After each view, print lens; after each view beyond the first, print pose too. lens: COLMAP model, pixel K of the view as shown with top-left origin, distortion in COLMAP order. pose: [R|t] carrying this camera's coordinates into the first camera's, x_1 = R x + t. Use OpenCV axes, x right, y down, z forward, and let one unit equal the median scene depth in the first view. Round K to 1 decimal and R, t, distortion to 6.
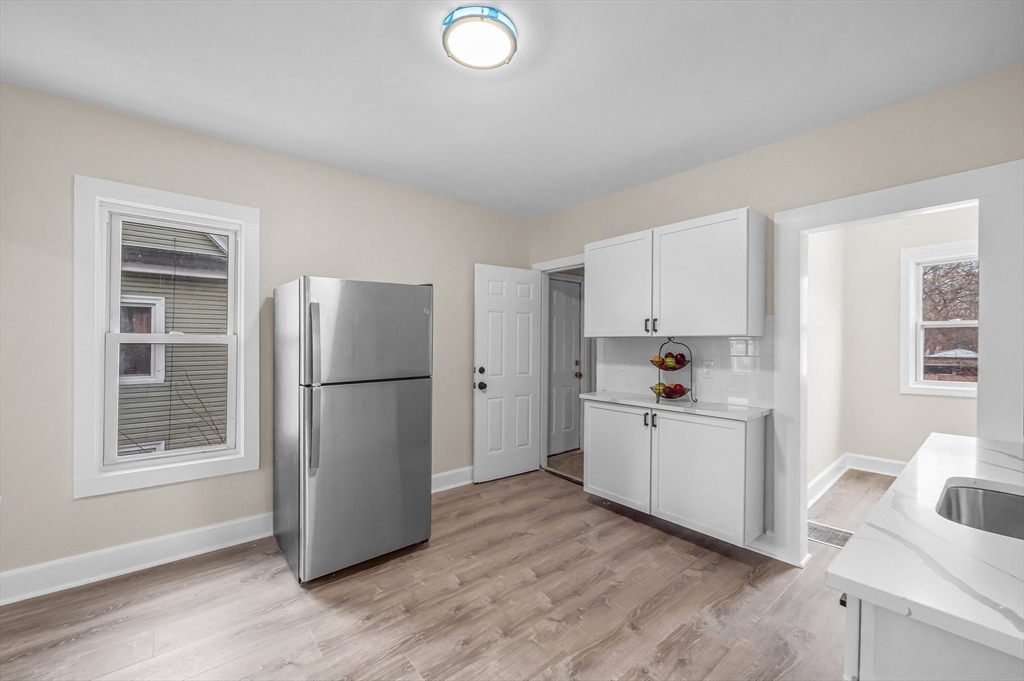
lens RADIAL K [[412.6, 0, 511.8], [0, 412.6, 356.6], [0, 0, 1]] dist [-0.003820, -0.000244]
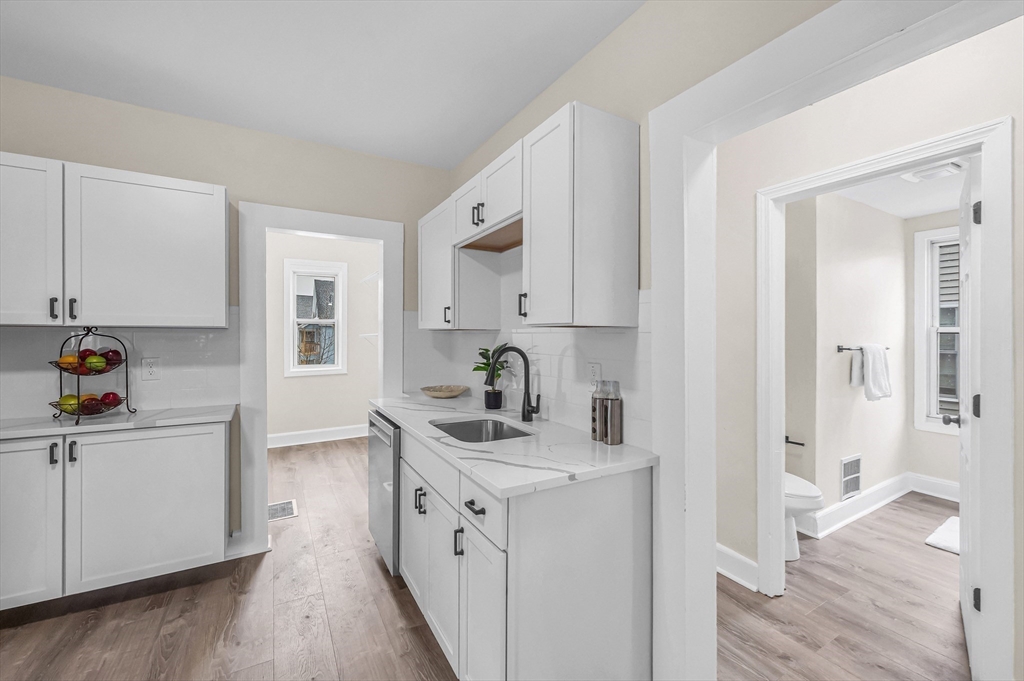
lens RADIAL K [[412.6, 0, 513.9], [0, 412.6, 342.5], [0, 0, 1]] dist [-0.003820, -0.000244]
pose [[0.158567, -0.017872, 0.987186, -0.193877], [0.030620, 0.999444, 0.013175, -0.007721], [-0.986873, 0.028139, 0.159026, 0.184370]]
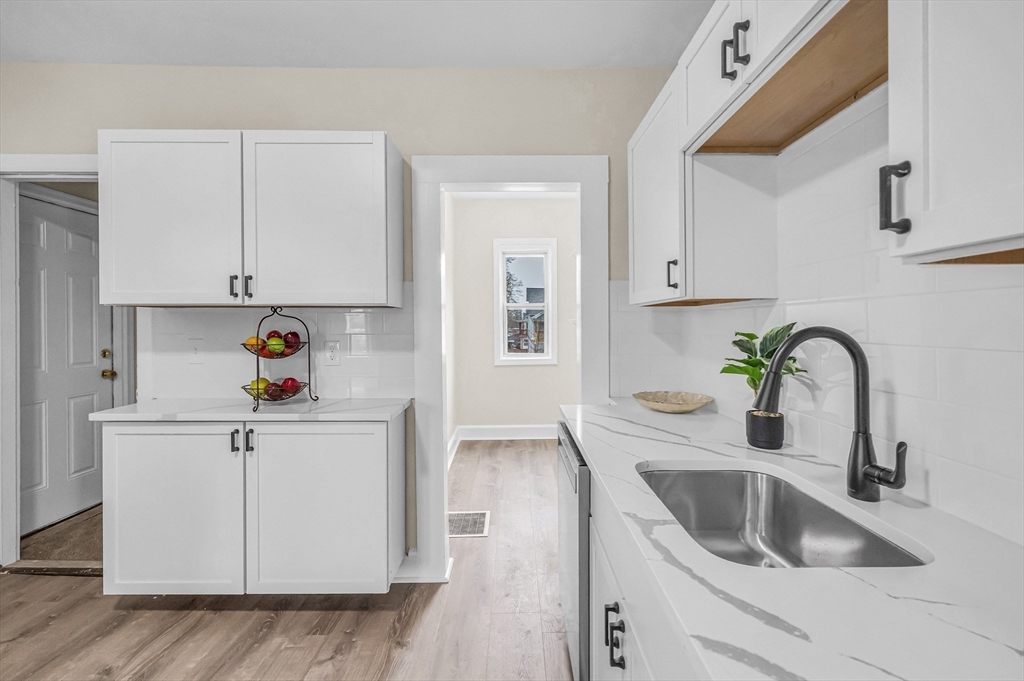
lens RADIAL K [[424.0, 0, 522.4], [0, 424.0, 322.2], [0, 0, 1]] dist [-0.003875, 0.001185]
pose [[0.625896, 0.002171, 0.779903, 0.105838], [0.029837, 0.999197, -0.026727, 0.006802], [-0.779335, 0.039998, 0.625329, 0.275750]]
